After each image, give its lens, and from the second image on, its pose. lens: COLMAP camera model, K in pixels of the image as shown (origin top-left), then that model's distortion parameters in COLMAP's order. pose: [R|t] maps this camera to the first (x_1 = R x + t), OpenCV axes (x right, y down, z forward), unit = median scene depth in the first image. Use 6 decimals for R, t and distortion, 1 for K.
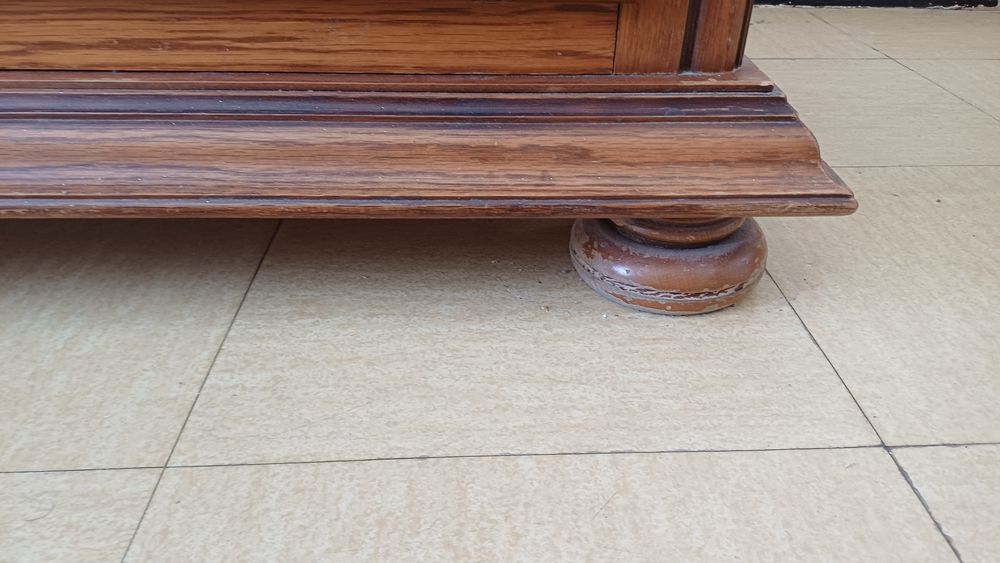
lens RADIAL K [[726.1, 0, 507.6], [0, 726.1, 282.7], [0, 0, 1]] dist [0.051039, -0.017721]
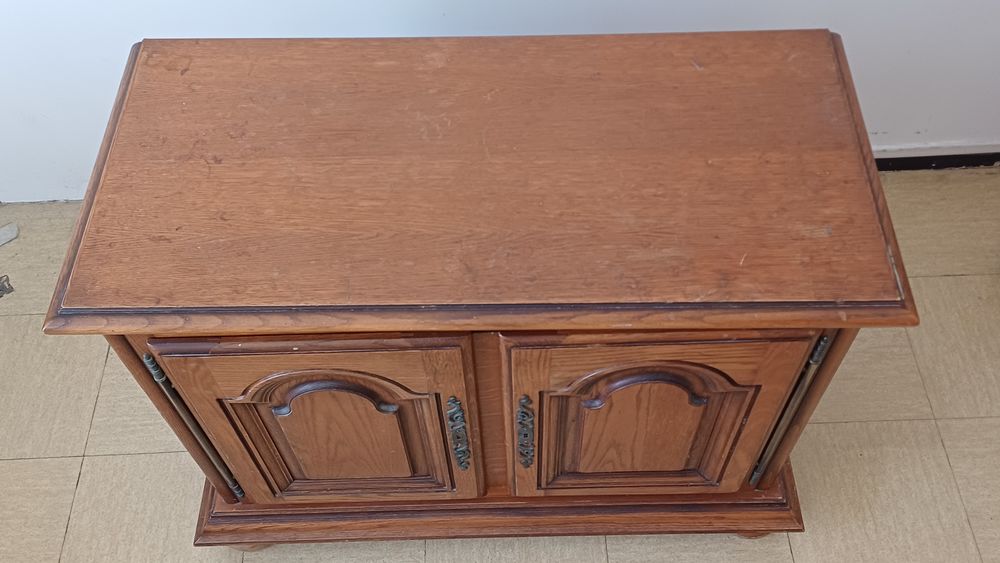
lens RADIAL K [[924.0, 0, 499.7], [0, 924.0, 281.2], [0, 0, 1]] dist [0.051000, 0.000000]
pose [[0.998901, -0.014051, -0.044705, -0.651321], [0.030212, 0.922350, 0.385173, -2.597640], [0.035822, -0.386101, 0.921761, -2.332311]]
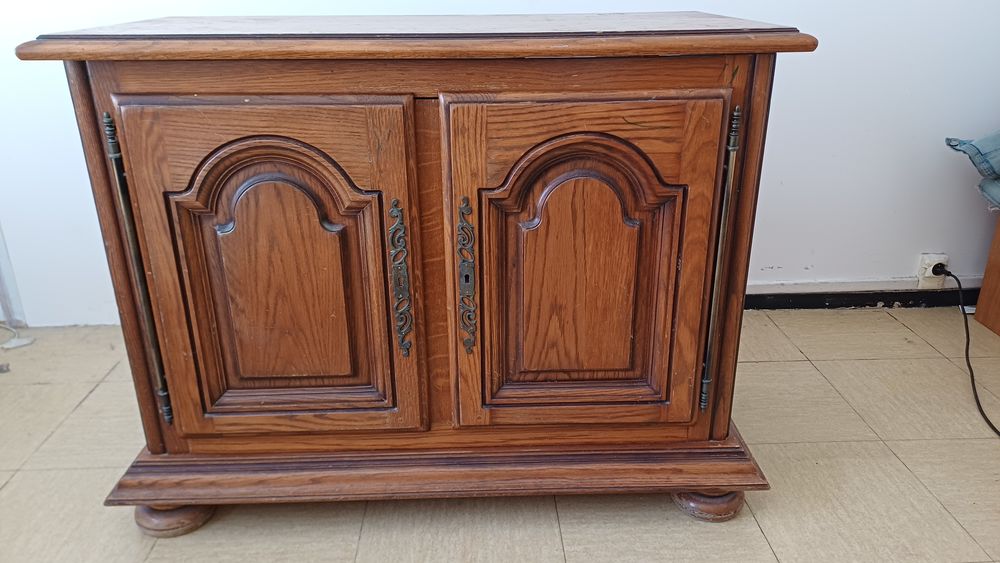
lens RADIAL K [[726.1, 0, 501.6], [0, 726.1, 275.1], [0, 0, 1]] dist [0.051039, -0.017721]
pose [[0.999675, -0.020312, -0.015383, -0.550695], [0.017104, 0.982449, -0.185744, -0.398697], [0.018886, 0.185420, 0.982478, -2.073900]]
